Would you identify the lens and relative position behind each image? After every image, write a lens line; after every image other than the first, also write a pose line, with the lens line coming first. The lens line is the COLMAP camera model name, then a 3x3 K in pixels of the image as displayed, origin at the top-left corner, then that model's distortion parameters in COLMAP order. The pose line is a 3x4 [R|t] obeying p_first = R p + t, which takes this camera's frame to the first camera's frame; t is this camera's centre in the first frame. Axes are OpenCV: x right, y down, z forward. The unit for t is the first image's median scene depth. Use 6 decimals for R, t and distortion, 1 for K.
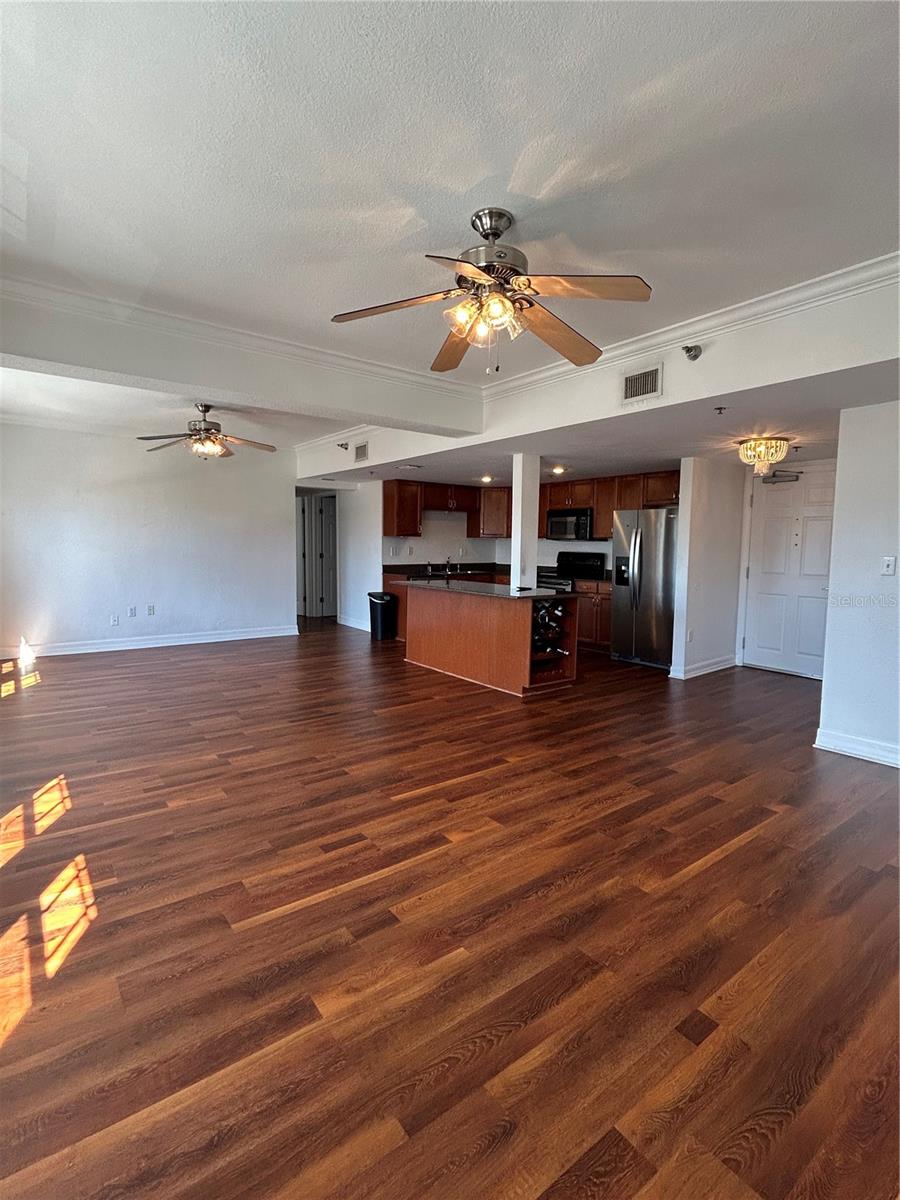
lens RADIAL K [[571.8, 0, 450.0], [0, 571.8, 600.0], [0, 0, 1]] dist [0.001253, -0.050801]
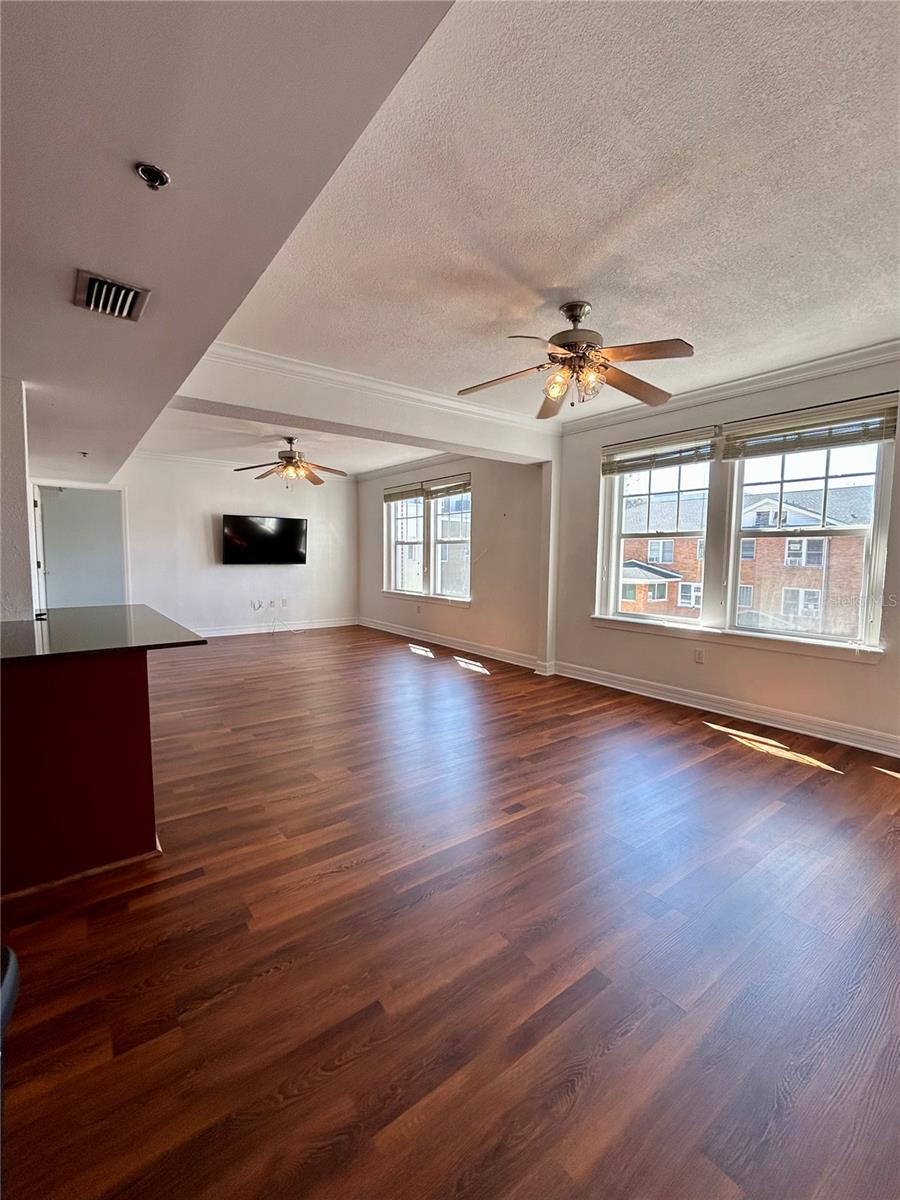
lens RADIAL K [[519.9, 0, 453.9], [0, 519.9, 598.0], [0, 0, 1]] dist [0.002306, 0.000113]
pose [[-0.999644, -0.025303, -0.008445, -0.311604], [-0.026393, 0.984147, 0.175382, -0.147596], [0.003874, 0.175543, -0.984464, 1.546333]]
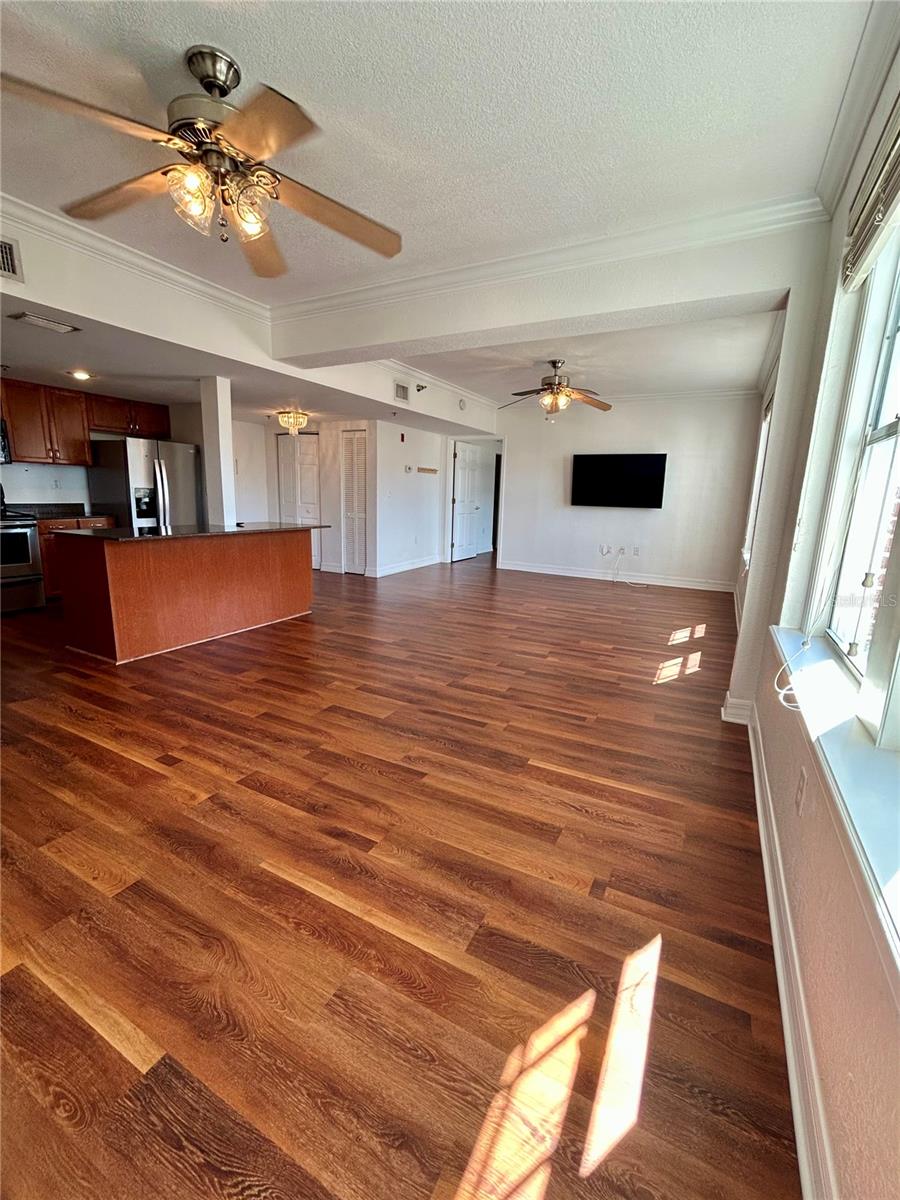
lens RADIAL K [[503.0, 0, 450.0], [0, 503.0, 600.0], [0, 0, 1]] dist [0.000159, 0.000167]
pose [[-0.408911, -0.216007, 0.886641, -0.826678], [0.053269, 0.964276, 0.259488, -0.101057], [-0.911018, 0.153338, -0.382797, 1.027520]]
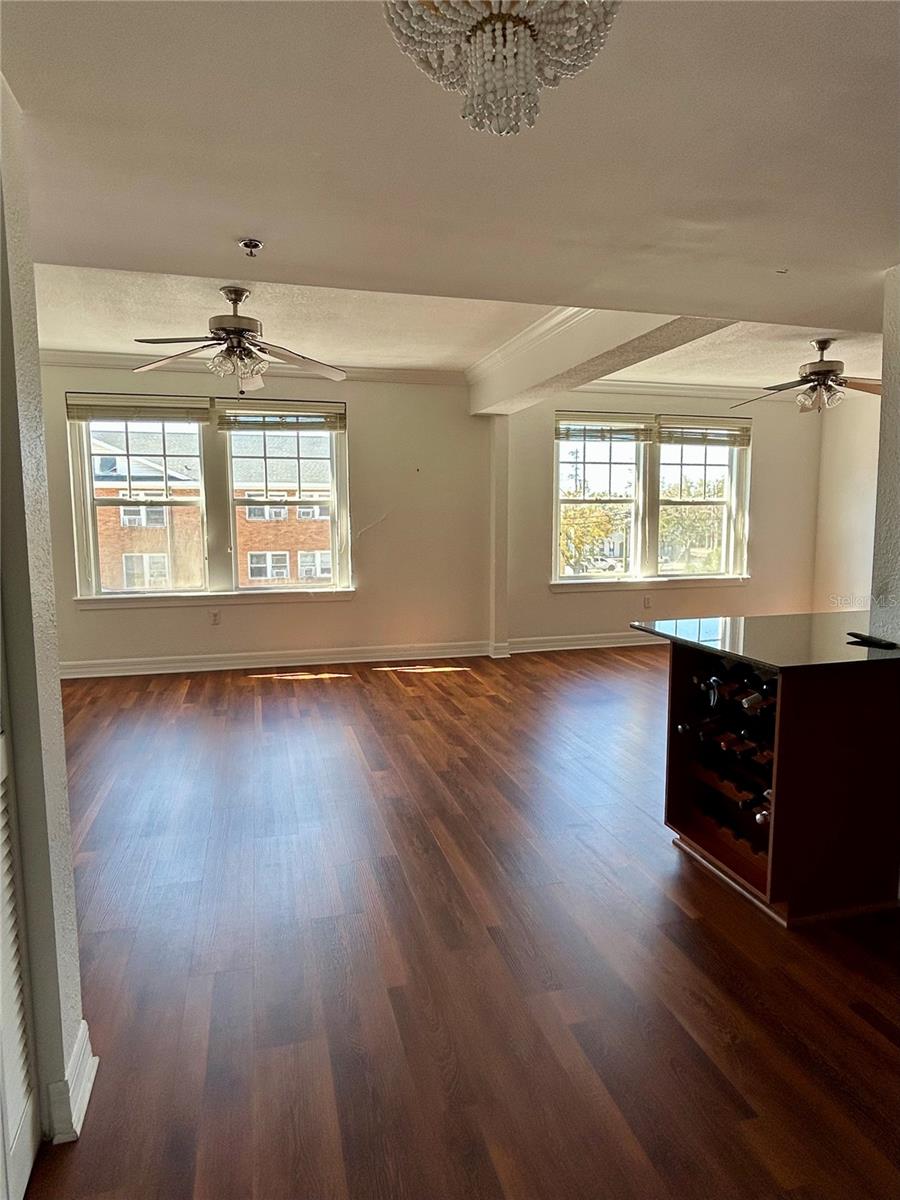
lens RADIAL K [[712.3, 0, 472.5], [0, 712.3, 596.9], [0, 0, 1]] dist [0.022470, 0.000068]
pose [[-0.347524, 0.093872, -0.932961, 0.658109], [-0.089358, 0.987132, 0.132608, -0.088164], [0.933404, 0.129452, -0.334664, 0.923489]]
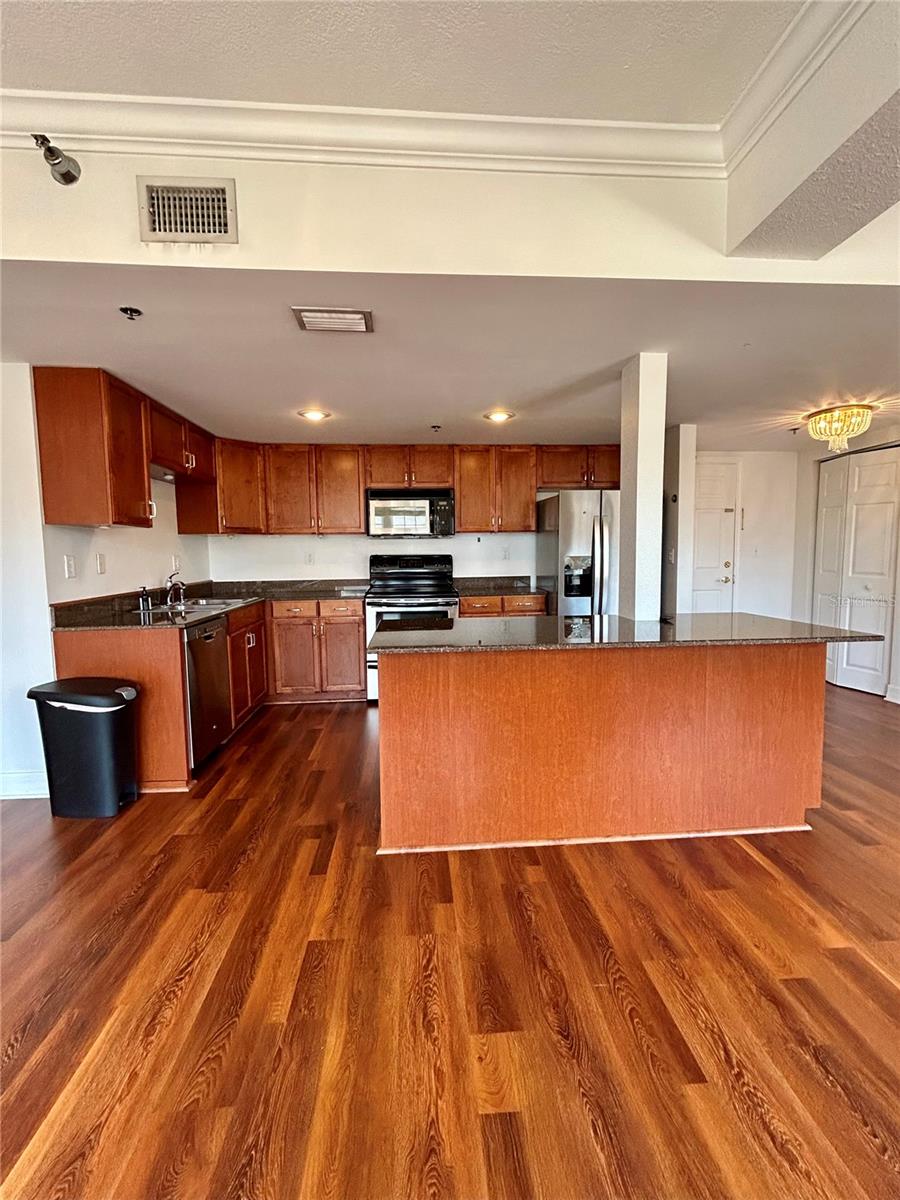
lens RADIAL K [[519.9, 0, 453.9], [0, 519.9, 598.0], [0, 0, 1]] dist [0.002306, 0.000113]
pose [[0.541586, -0.094307, 0.835338, -0.376177], [0.102114, 0.993709, 0.045982, -0.081695], [-0.834420, 0.060396, 0.547810, 0.905192]]
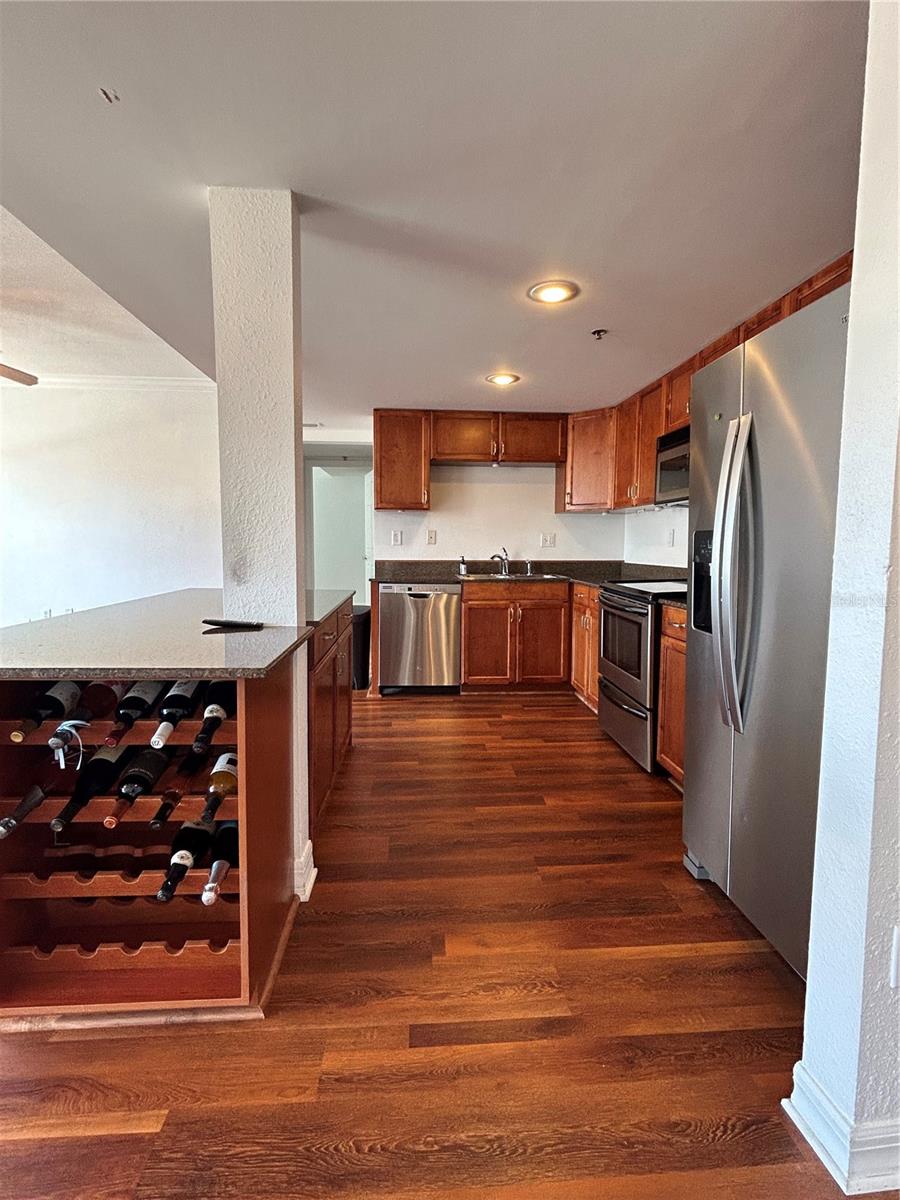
lens RADIAL K [[579.6, 0, 450.9], [0, 579.6, 593.1], [0, 0, 1]] dist [0.000045, 0.001199]
pose [[0.838585, 0.041519, -0.543187, 0.410649], [-0.051854, 0.998648, -0.003720, -0.043703], [0.542298, 0.031286, 0.839604, 0.803215]]
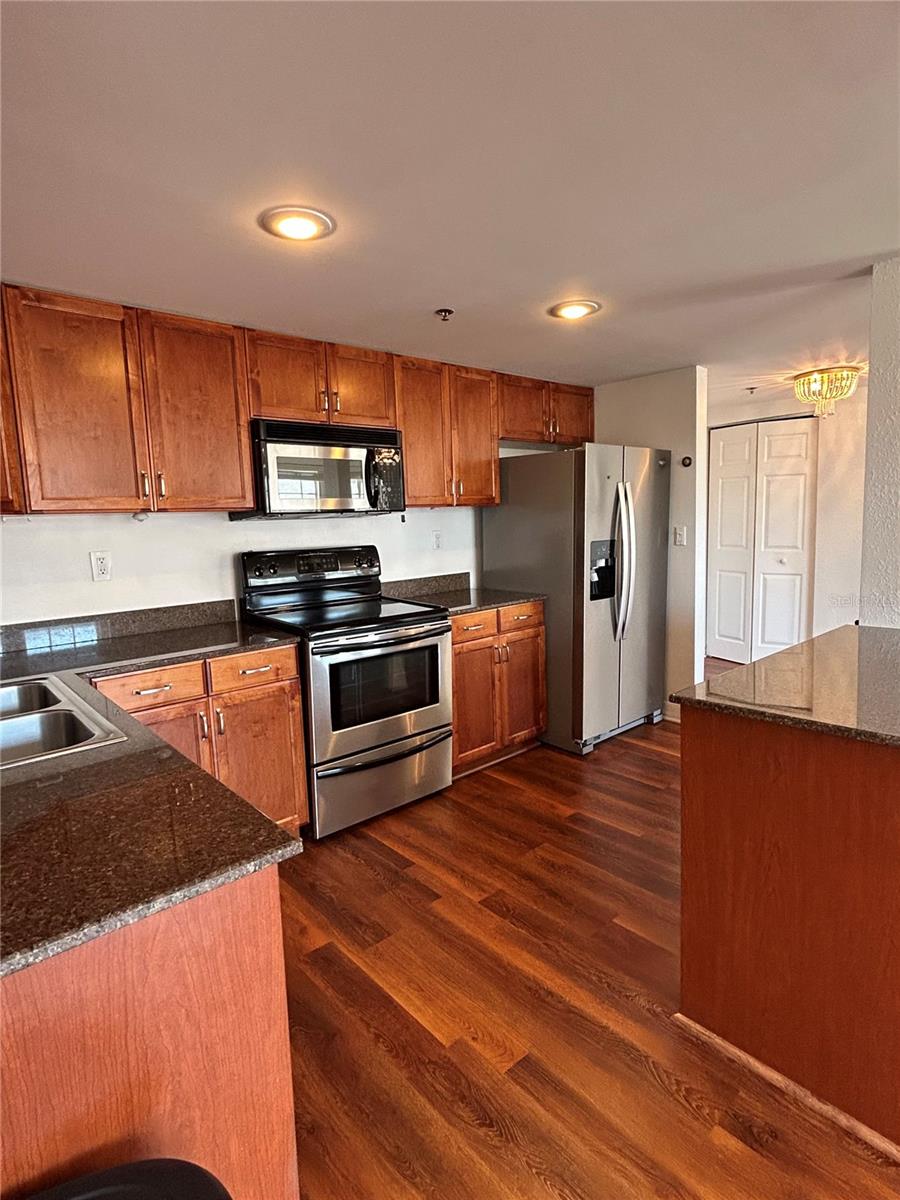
lens RADIAL K [[625.8, 0, 450.9], [0, 625.8, 596.4], [0, 0, 1]] dist [-0.001032, -0.000380]
pose [[-0.067075, -0.131958, 0.988983, -0.261123], [0.133620, 0.981099, 0.139968, -0.141544], [-0.988760, 0.141537, -0.048175, 1.351649]]
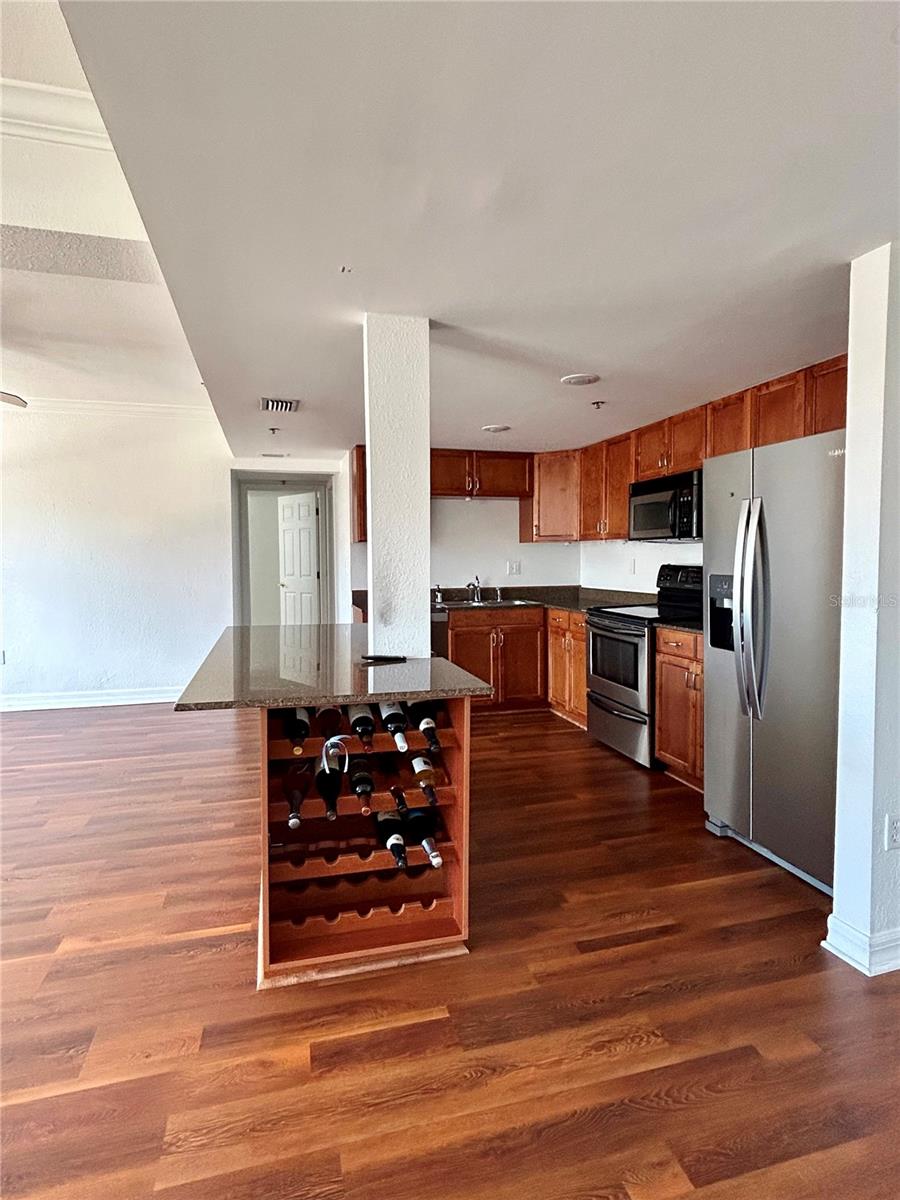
lens RADIAL K [[639.9, 0, 450.9], [0, 639.9, 594.8], [0, 0, 1]] dist [-0.005170, -0.001371]
pose [[0.930050, 0.004456, -0.367405, 0.336951], [-0.020383, 0.999012, -0.039479, -0.048558], [0.366866, 0.044206, 0.929223, 0.614462]]
